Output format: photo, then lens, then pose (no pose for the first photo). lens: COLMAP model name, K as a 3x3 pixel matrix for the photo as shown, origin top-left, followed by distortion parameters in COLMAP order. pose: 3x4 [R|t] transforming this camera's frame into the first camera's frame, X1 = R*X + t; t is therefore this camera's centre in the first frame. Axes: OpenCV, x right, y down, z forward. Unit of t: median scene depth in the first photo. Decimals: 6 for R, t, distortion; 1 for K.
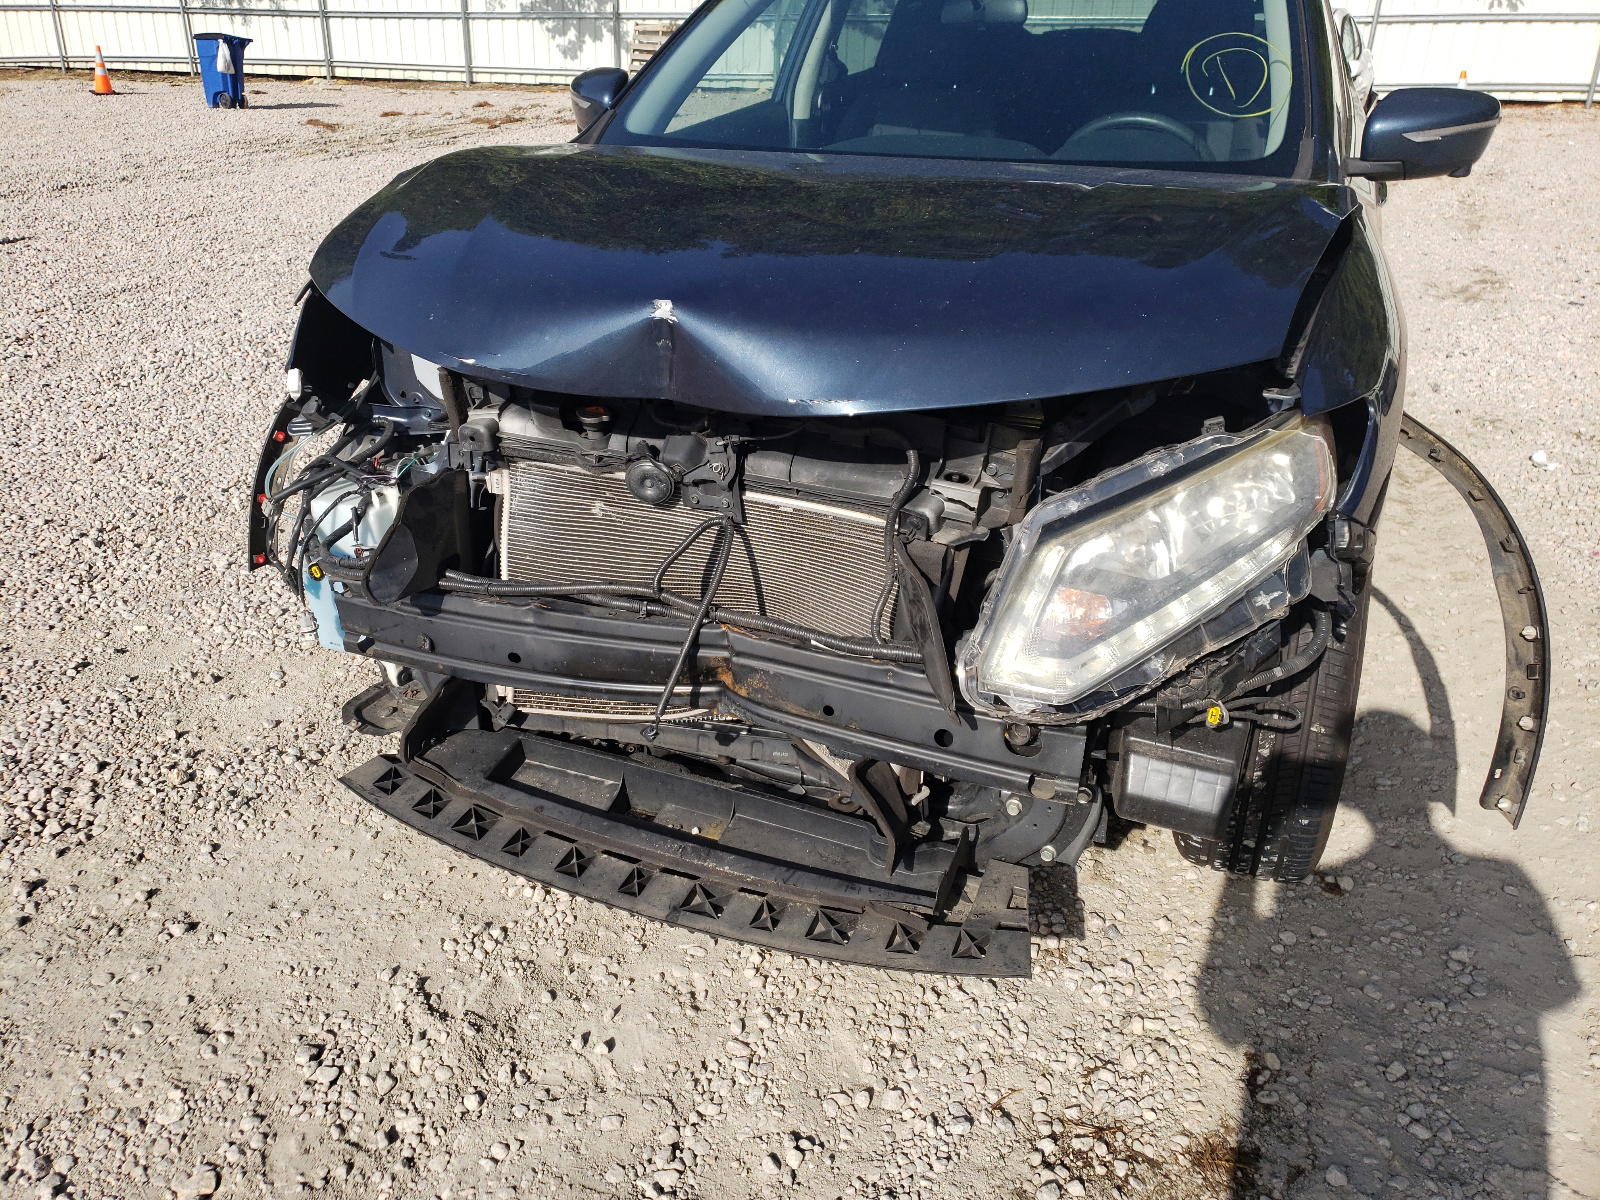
lens RADIAL K [[1245.4, 0, 800.0], [0, 1245.4, 600.0], [0, 0, 1]] dist [0.006548, 0.000986]
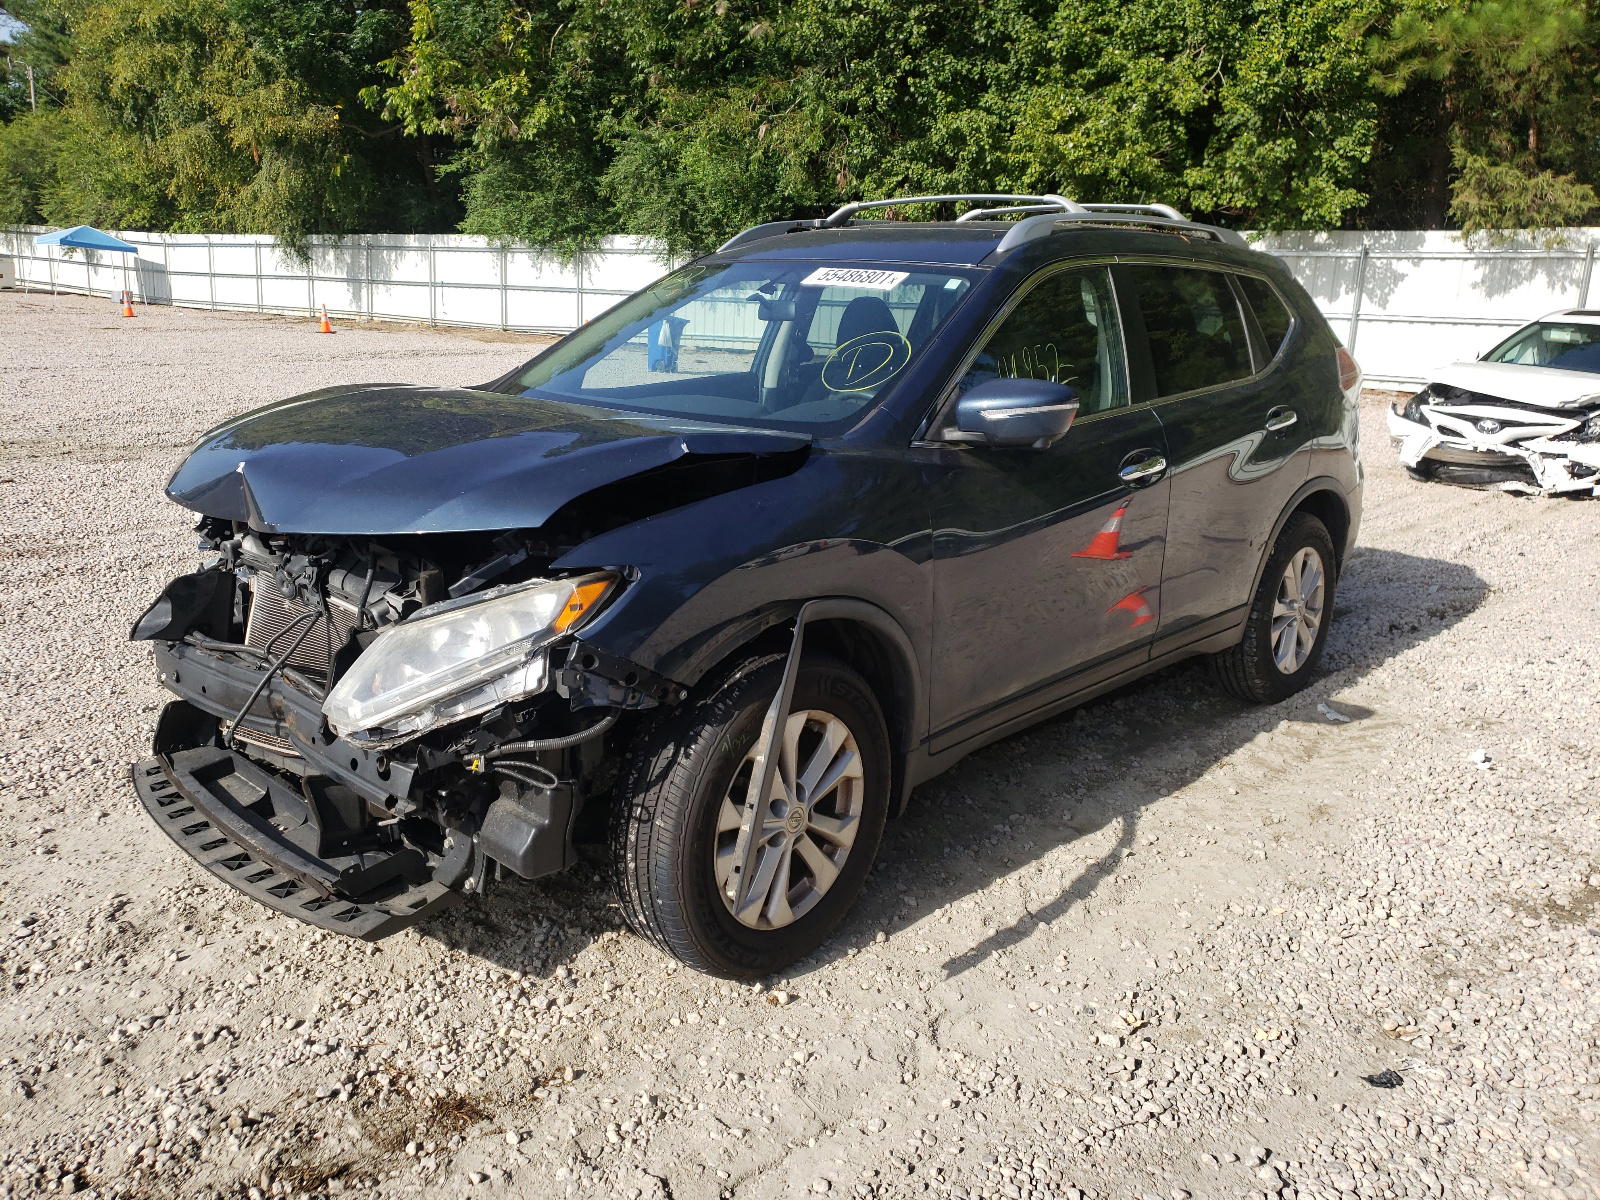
lens RADIAL K [[1245.4, 0, 800.0], [0, 1245.4, 600.0], [0, 0, 1]] dist [0.006548, 0.000986]
pose [[0.932452, 0.107323, -0.344986, 0.489599], [-0.176430, 0.968530, -0.175563, 0.039839], [0.315288, 0.224570, 0.922042, -0.107179]]
